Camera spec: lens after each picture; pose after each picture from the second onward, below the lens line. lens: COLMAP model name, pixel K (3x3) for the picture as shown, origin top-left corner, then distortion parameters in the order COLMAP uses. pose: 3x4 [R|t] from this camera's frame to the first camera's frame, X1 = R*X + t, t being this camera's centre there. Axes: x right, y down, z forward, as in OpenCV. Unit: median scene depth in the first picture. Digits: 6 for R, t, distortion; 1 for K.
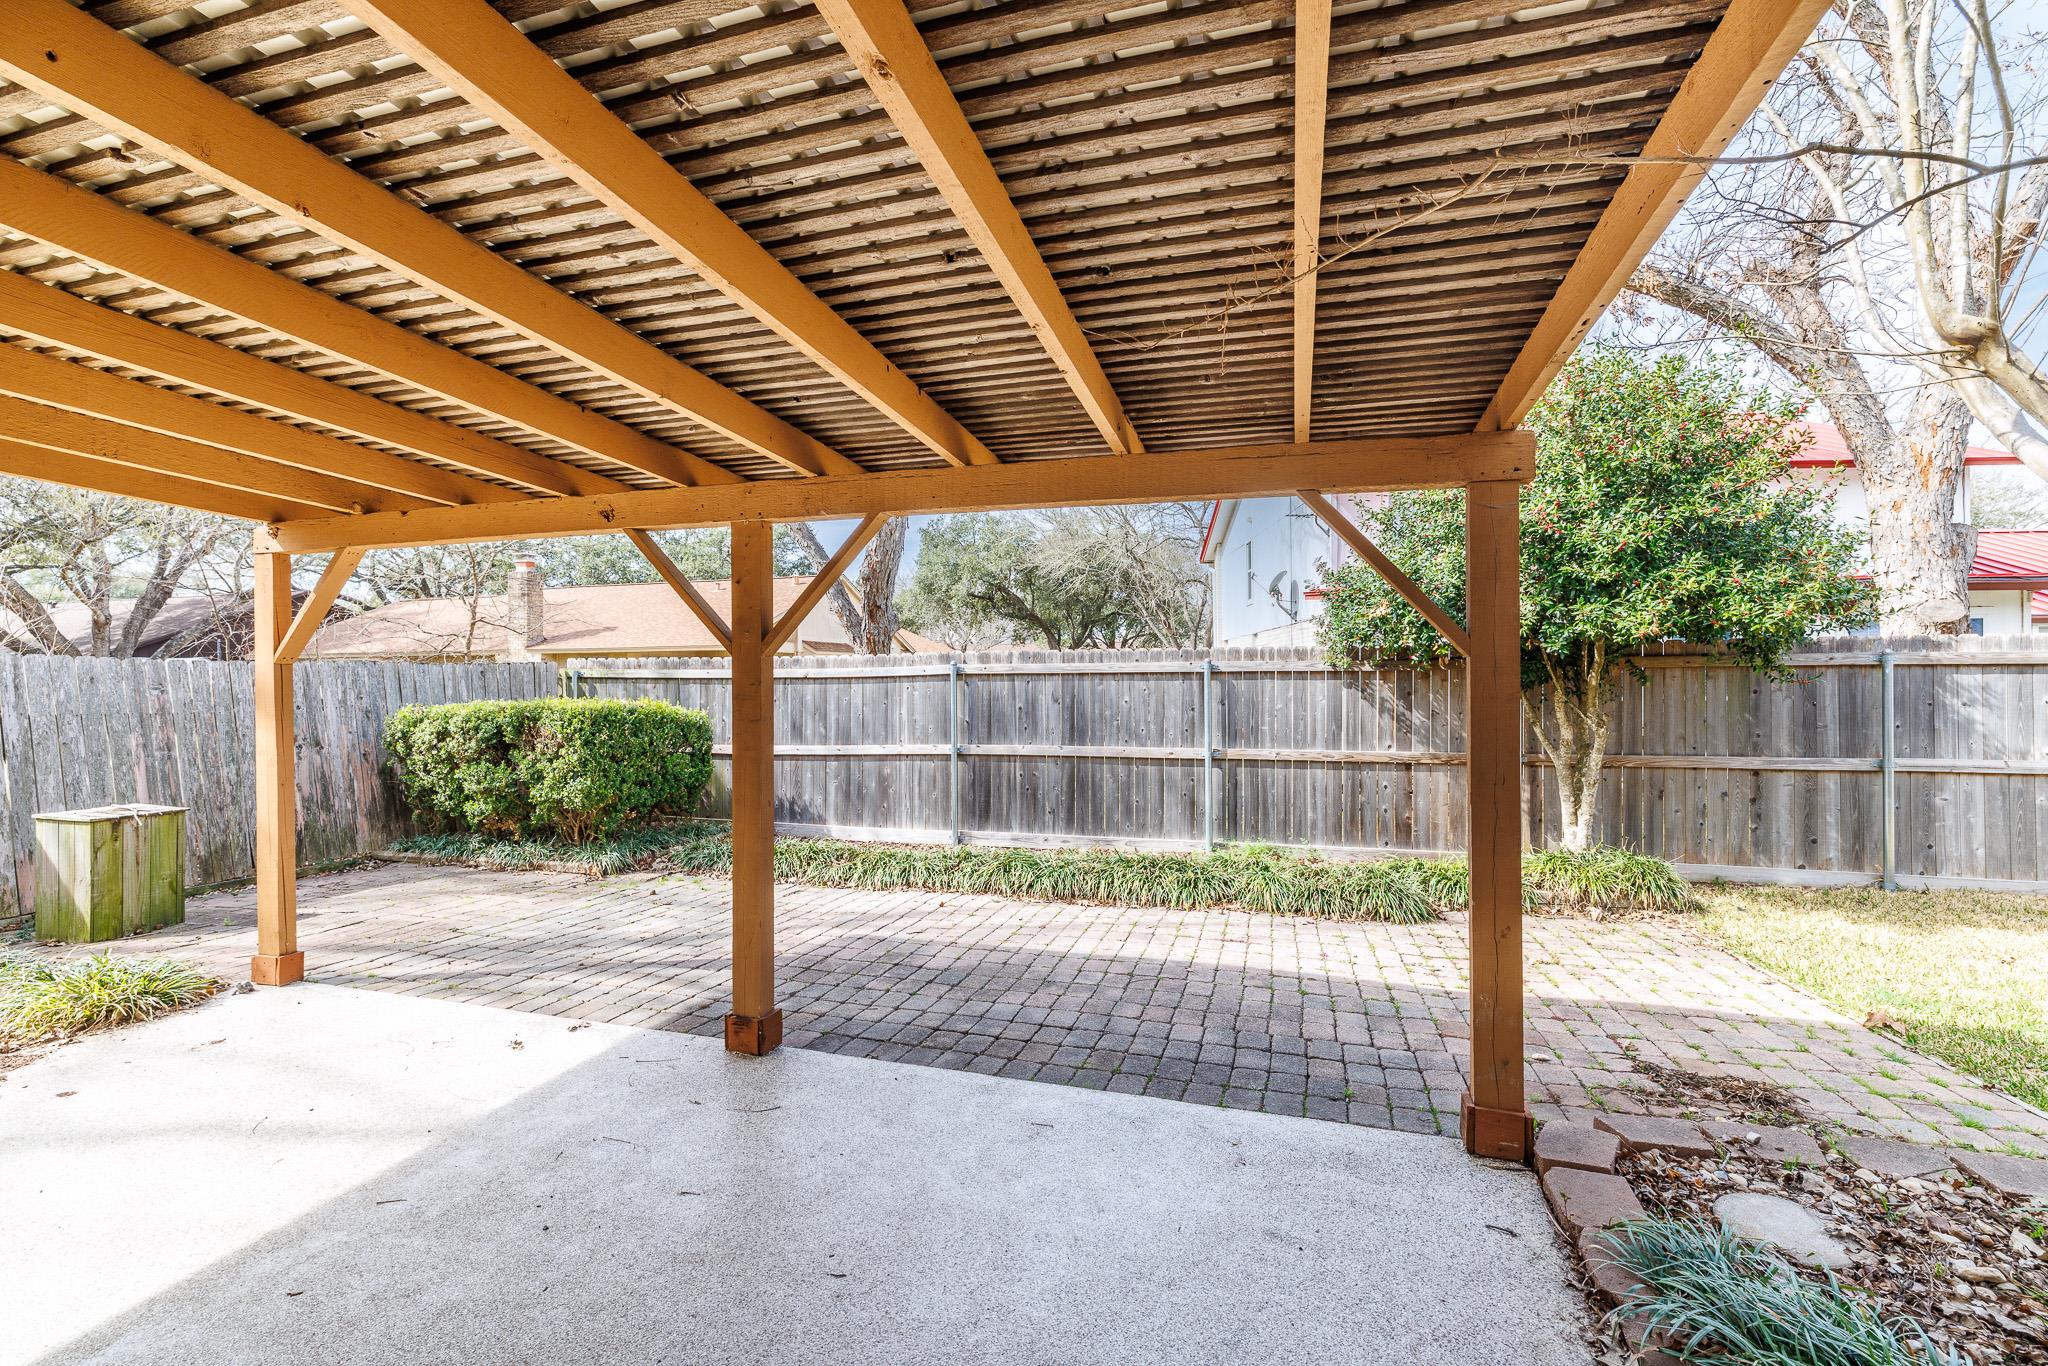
lens RADIAL K [[900.9, 0, 1018.2], [0, 900.9, 686.3], [0, 0, 1]] dist [0.000060, -0.000926]
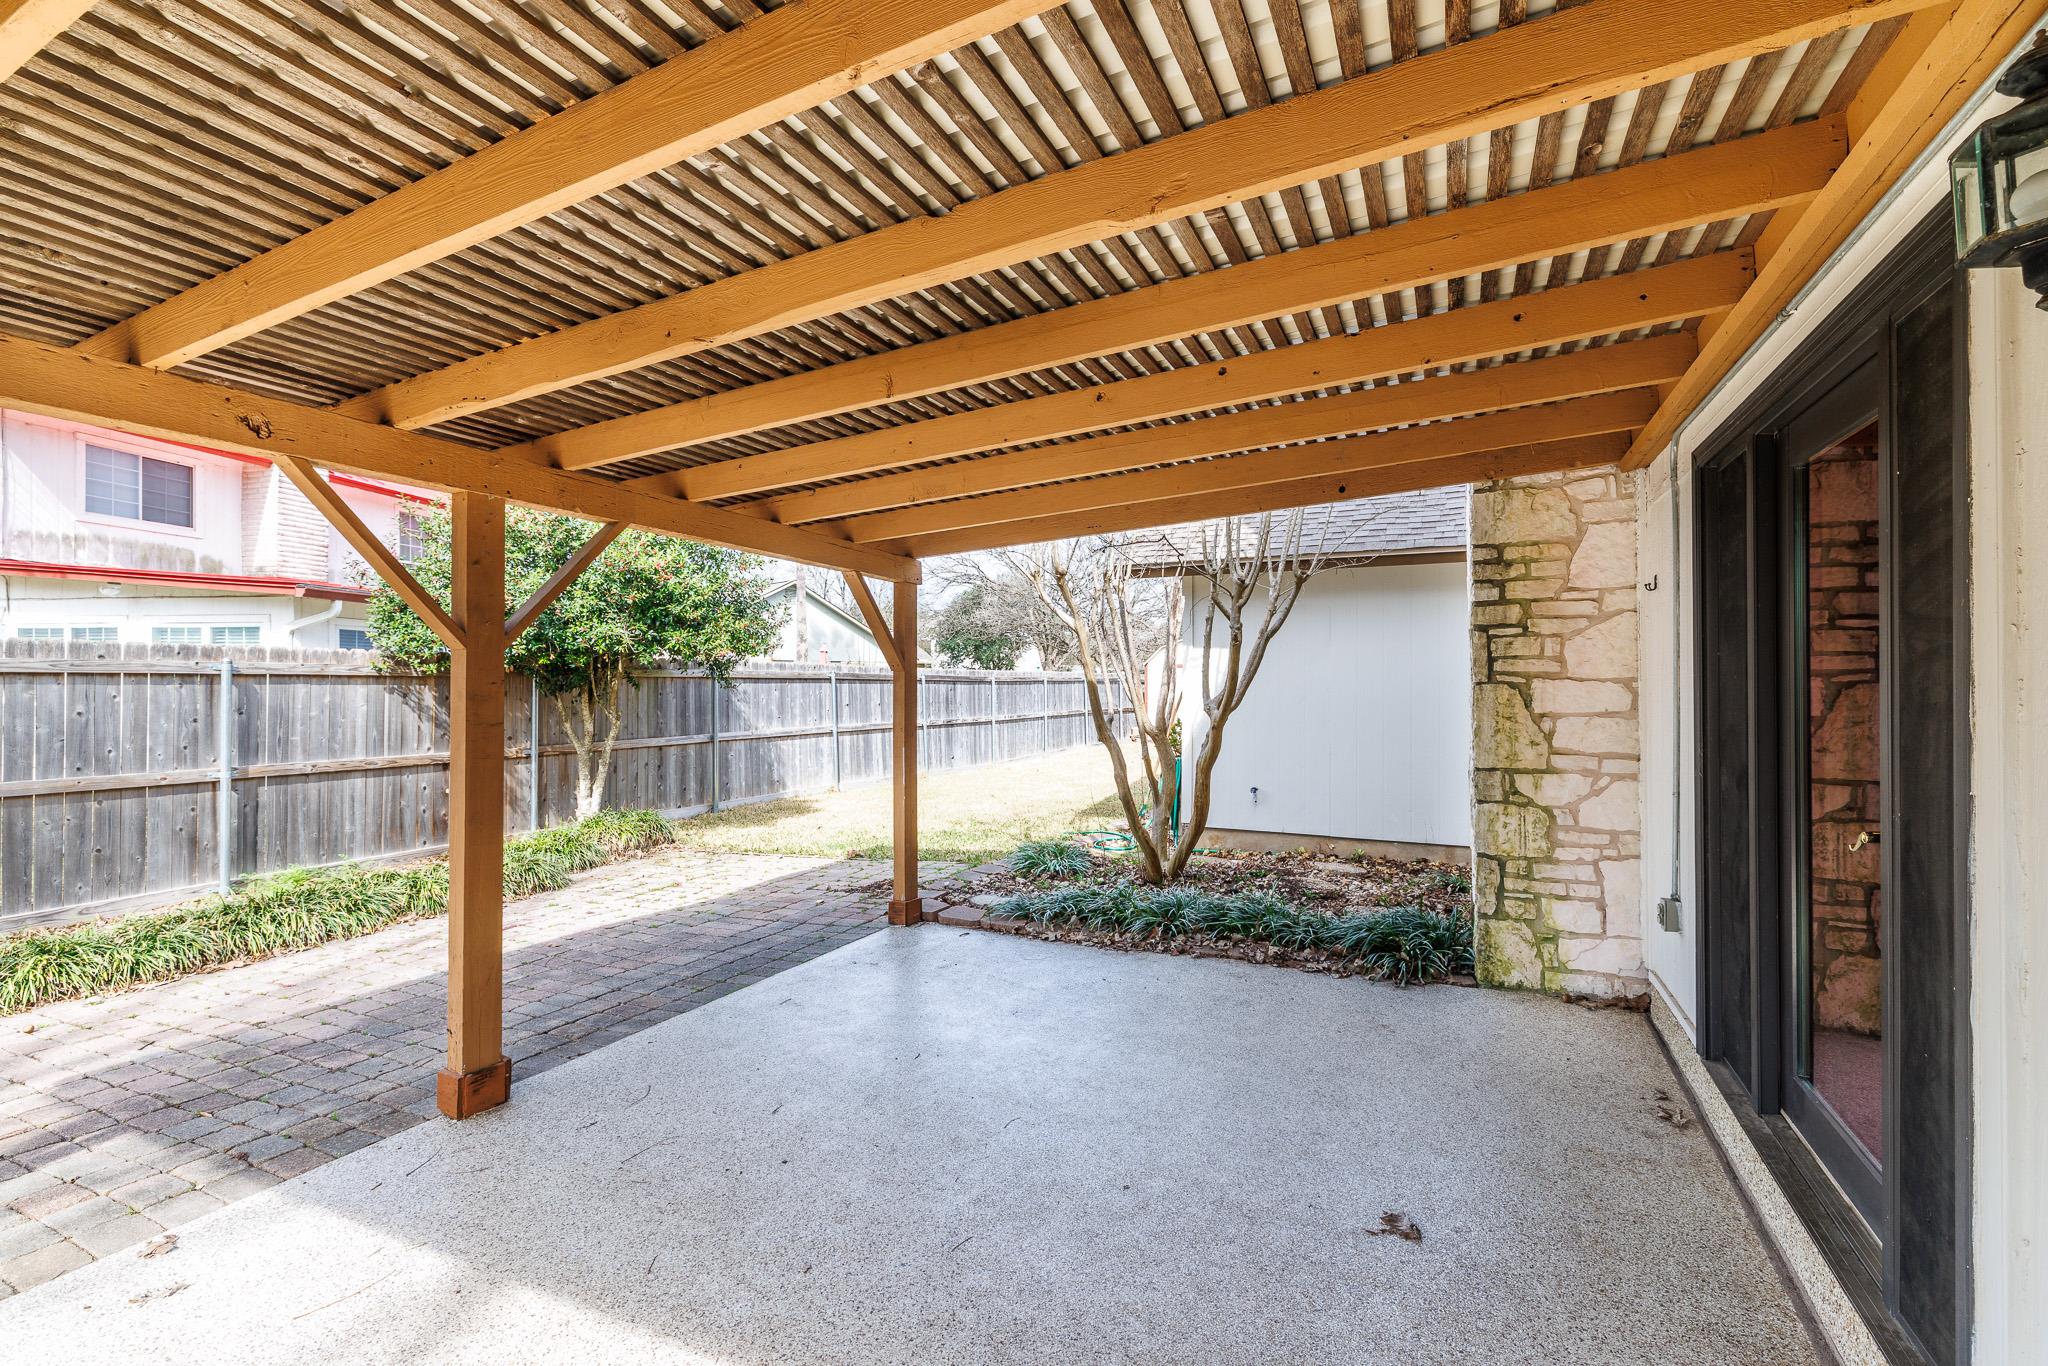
lens RADIAL K [[900.9, 0, 1009.4], [0, 900.9, 683.4], [0, 0, 1]] dist [0.000060, -0.000926]
pose [[0.153556, 0.008059, 0.988107, -0.576602], [0.006034, 0.999940, -0.009093, 0.005499], [-0.988122, 0.007359, 0.153498, 0.197784]]
